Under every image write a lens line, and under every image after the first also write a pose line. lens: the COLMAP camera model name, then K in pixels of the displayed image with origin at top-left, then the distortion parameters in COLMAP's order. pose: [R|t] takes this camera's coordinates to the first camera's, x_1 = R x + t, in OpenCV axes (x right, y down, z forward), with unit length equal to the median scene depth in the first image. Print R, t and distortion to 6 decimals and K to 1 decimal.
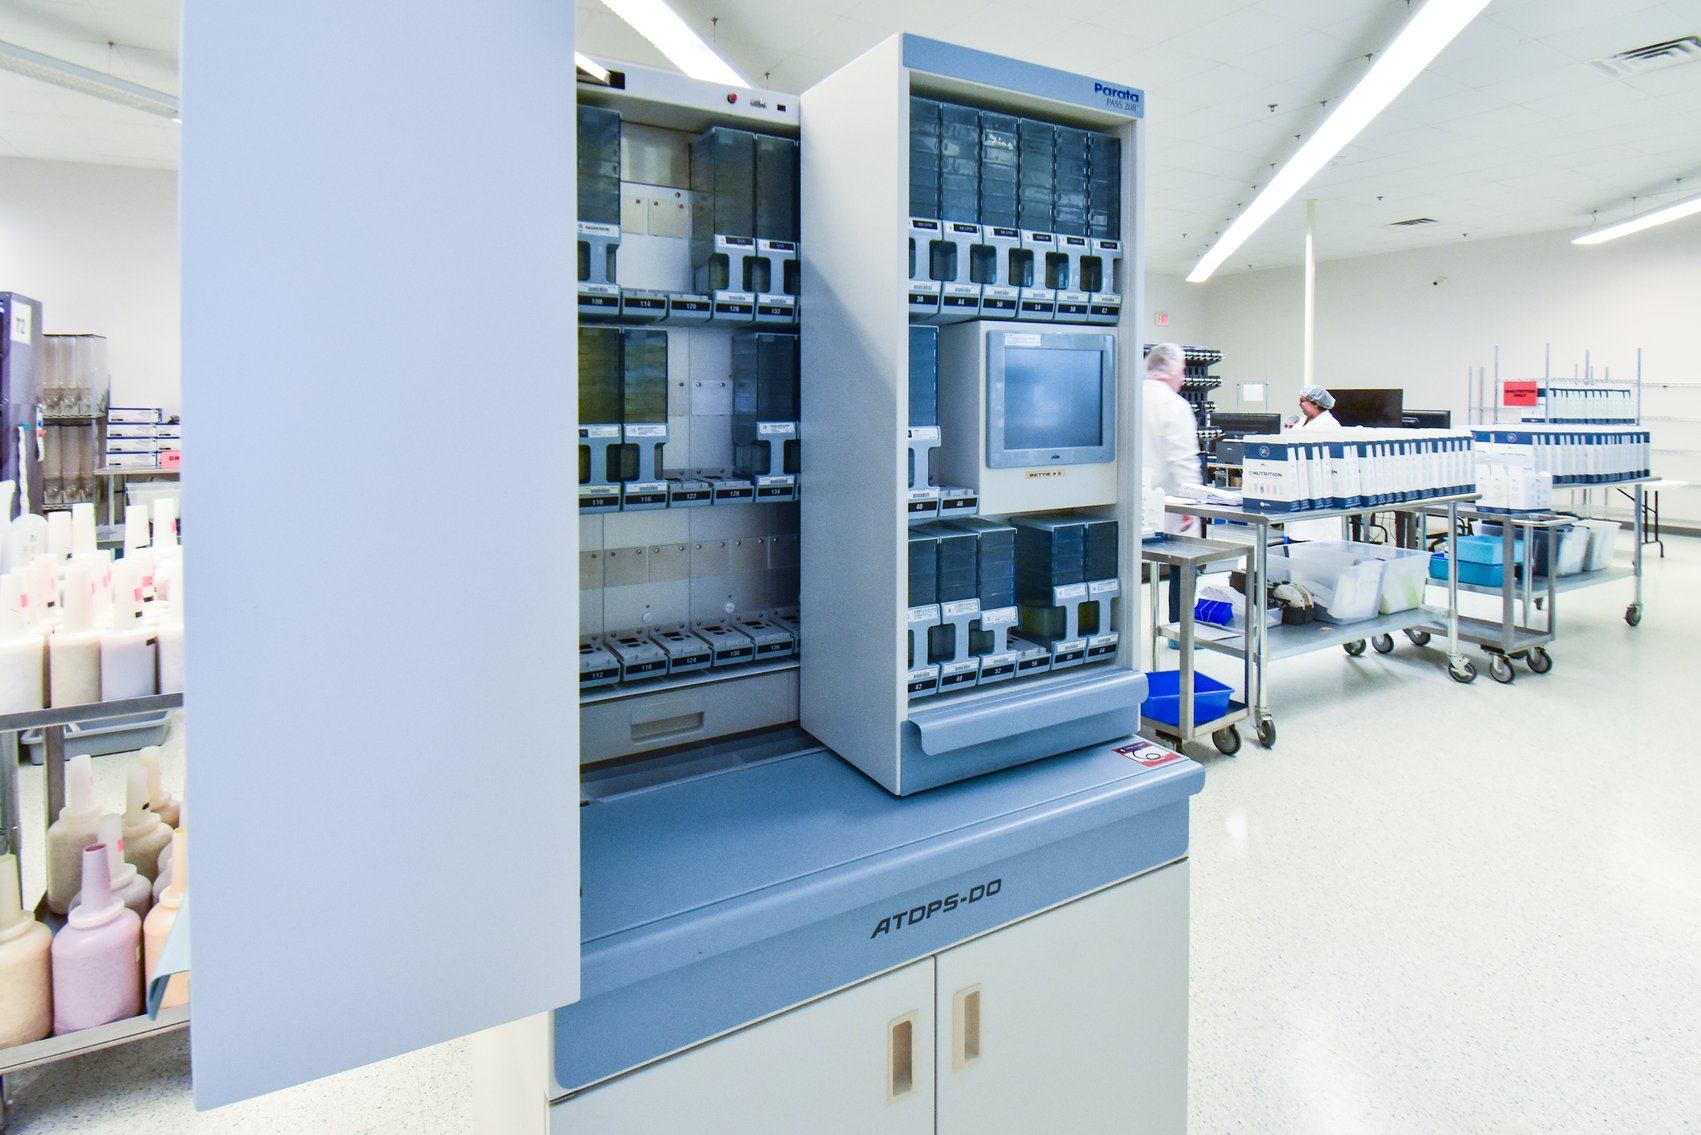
lens RADIAL K [[806.4, 0, 849.1], [0, 806.4, 455.8], [0, 0, 1]] dist [-0.001659, -0.001189]
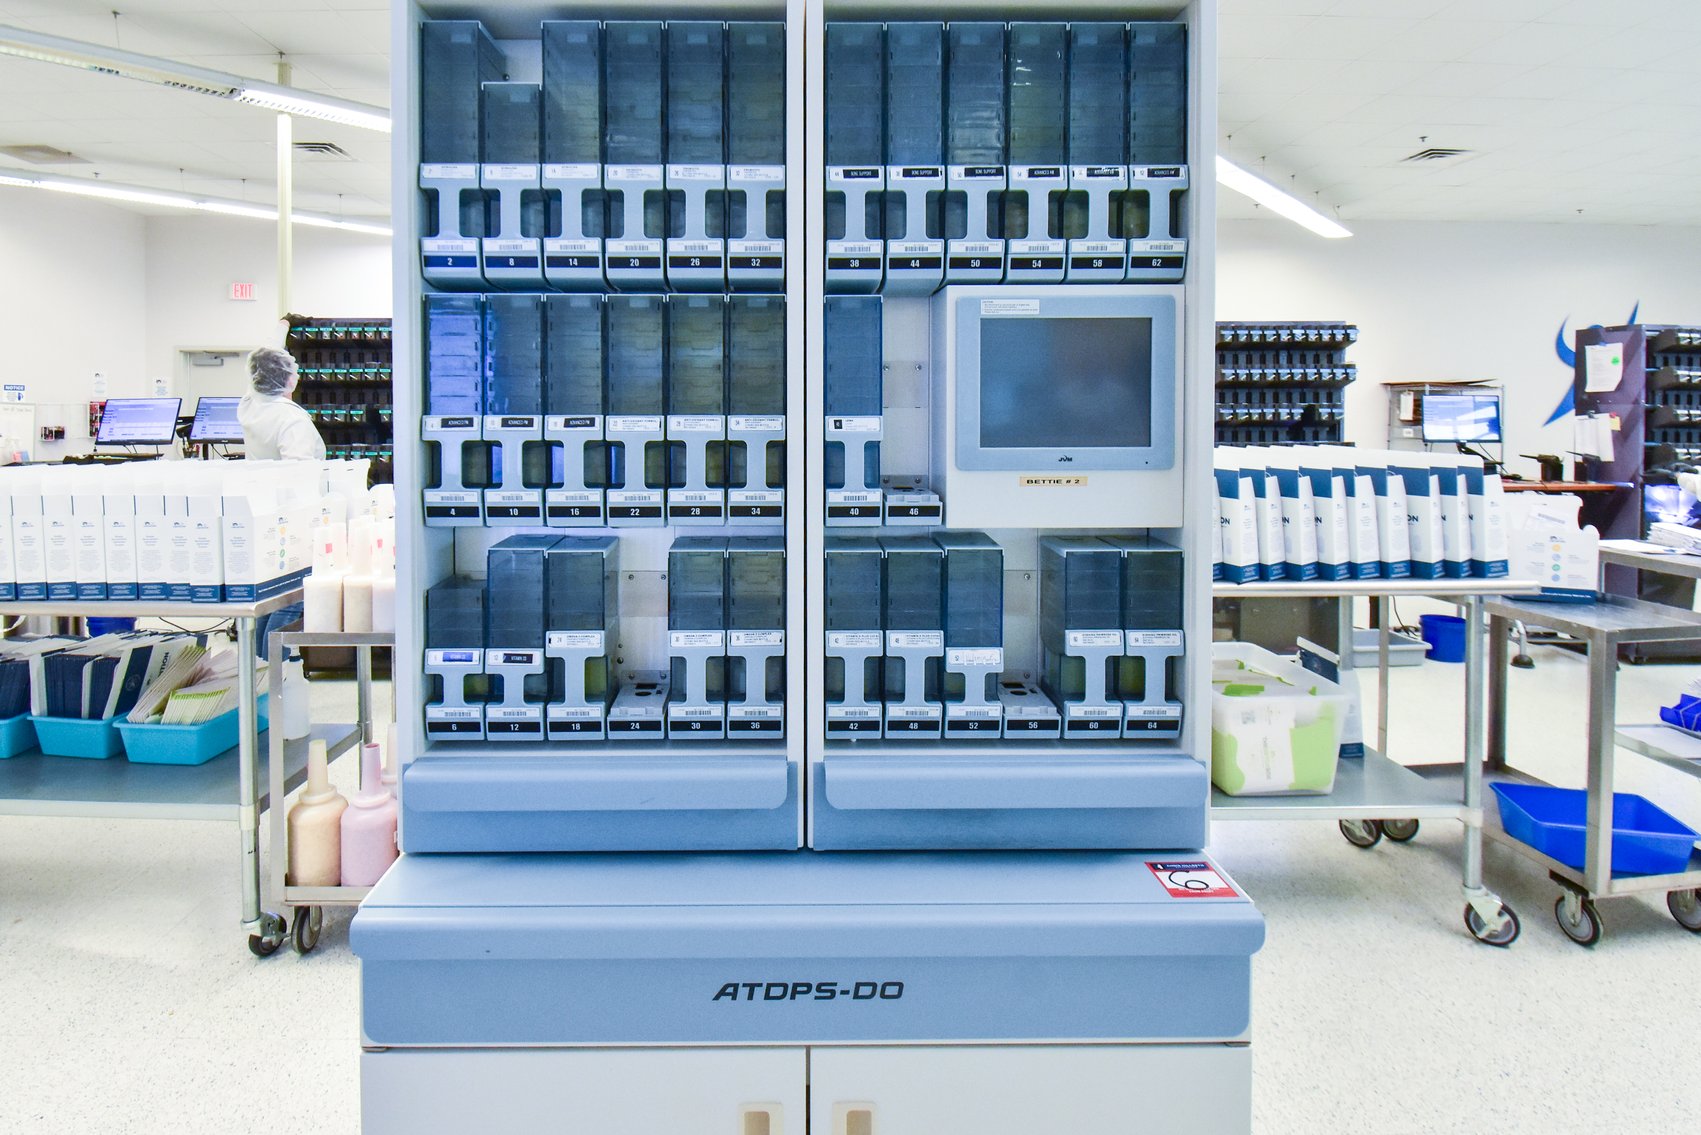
lens RADIAL K [[866.6, 0, 854.0], [0, 866.6, 452.5], [0, 0, 1]] dist [0.003877, -0.013147]
pose [[0.890472, 0.031662, -0.453935, 0.463666], [-0.032483, 0.999454, 0.005990, -0.003437], [0.453877, 0.009411, 0.891015, 0.185673]]
